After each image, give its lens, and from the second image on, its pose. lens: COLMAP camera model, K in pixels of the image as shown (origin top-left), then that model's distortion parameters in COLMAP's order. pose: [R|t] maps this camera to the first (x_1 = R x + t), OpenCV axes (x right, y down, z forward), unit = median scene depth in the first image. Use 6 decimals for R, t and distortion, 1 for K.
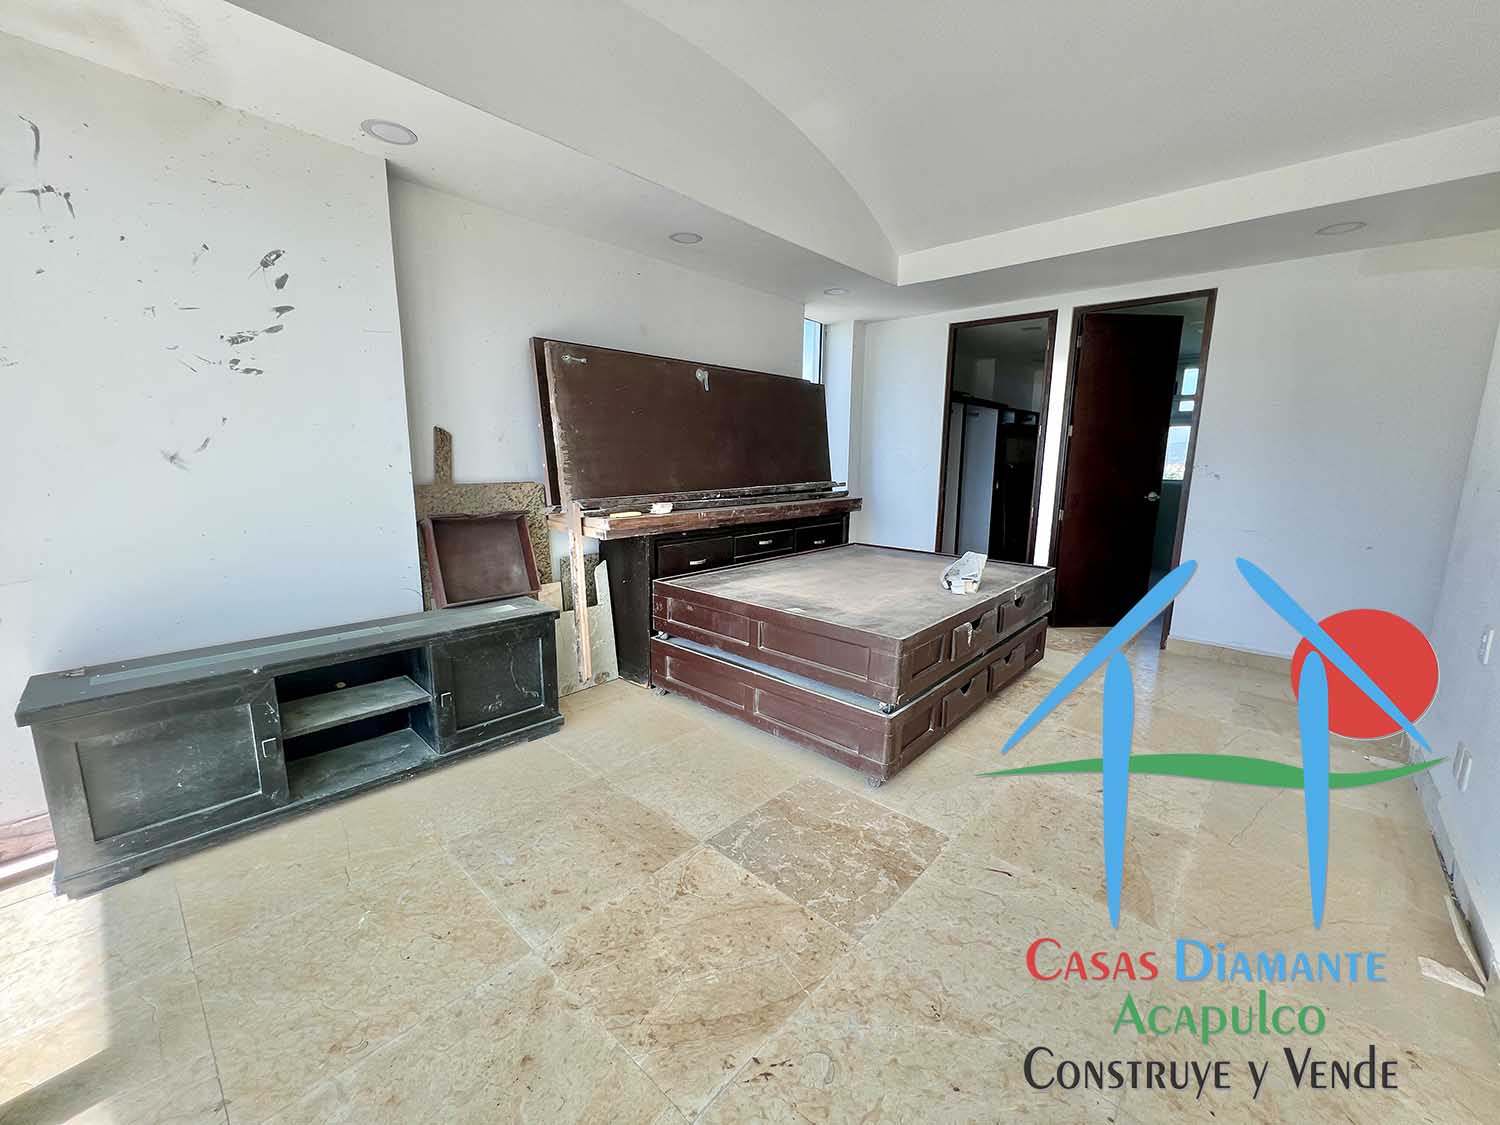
lens RADIAL K [[600.4, 0, 745.0], [0, 600.4, 562.3], [0, 0, 1]] dist [-0.002069, 0.000482]
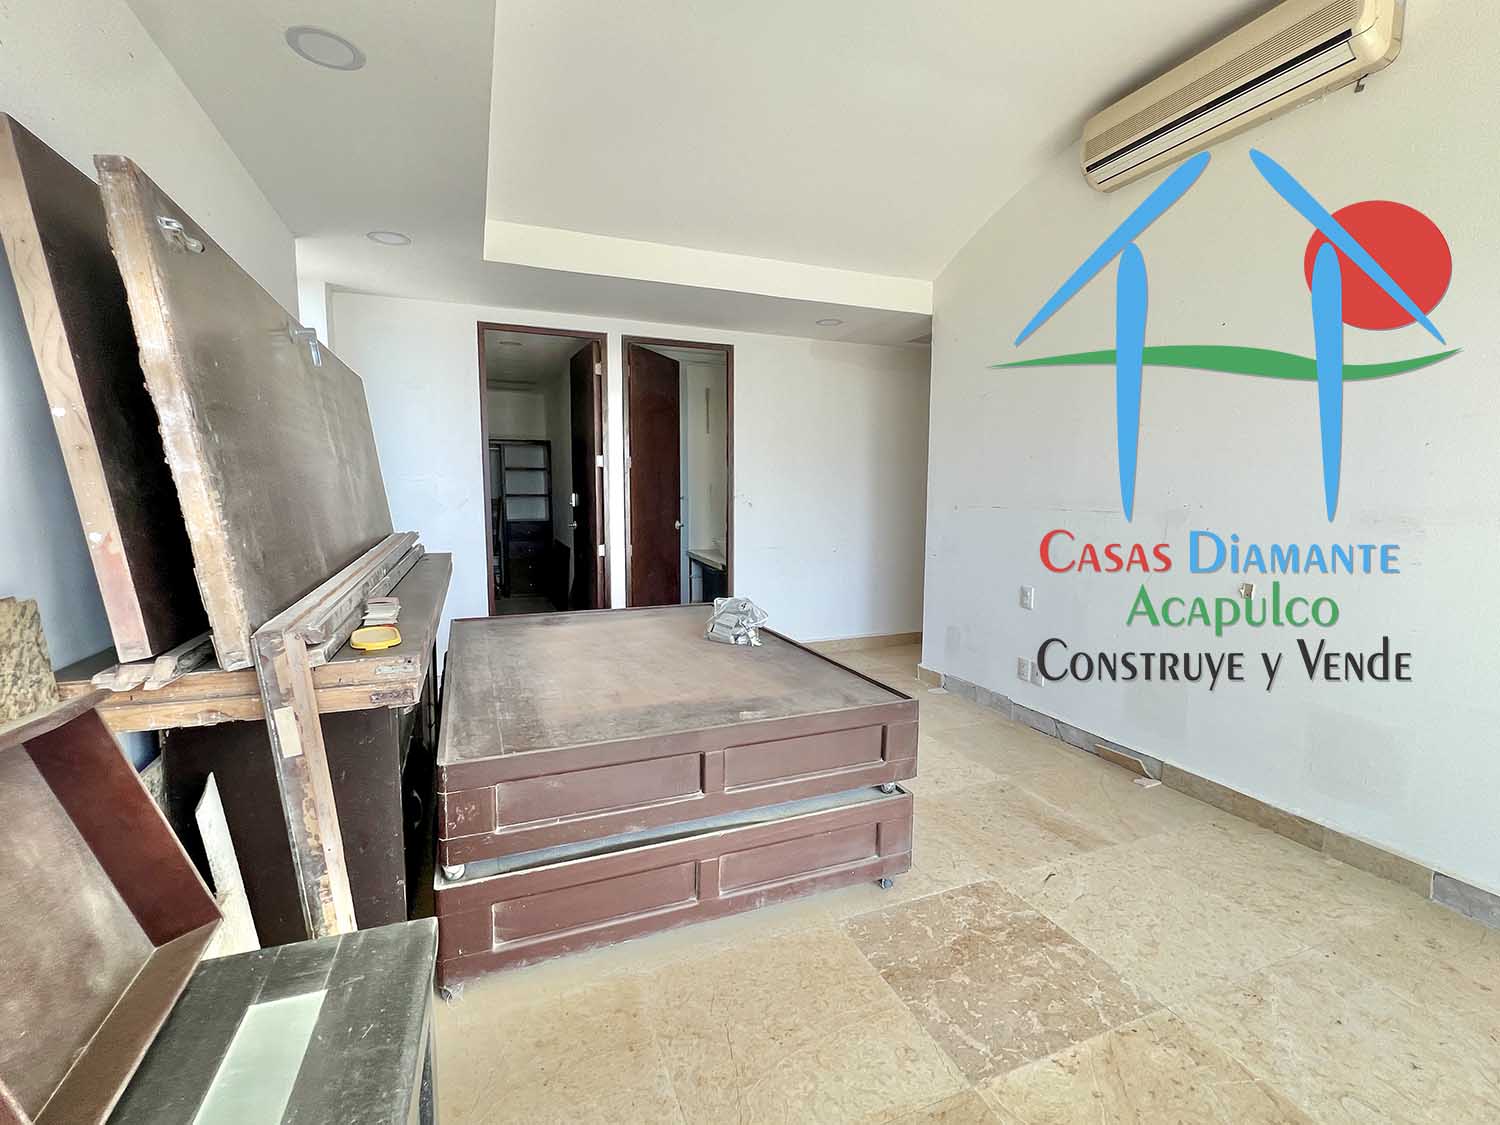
lens RADIAL K [[675.1, 0, 749.2], [0, 675.1, 562.6], [0, 0, 1]] dist [-0.002846, 0.000094]
pose [[0.428211, -0.108730, 0.897114, -0.566073], [0.166346, 0.985255, 0.040012, -0.118214], [-0.888237, 0.132098, 0.439984, 0.607750]]
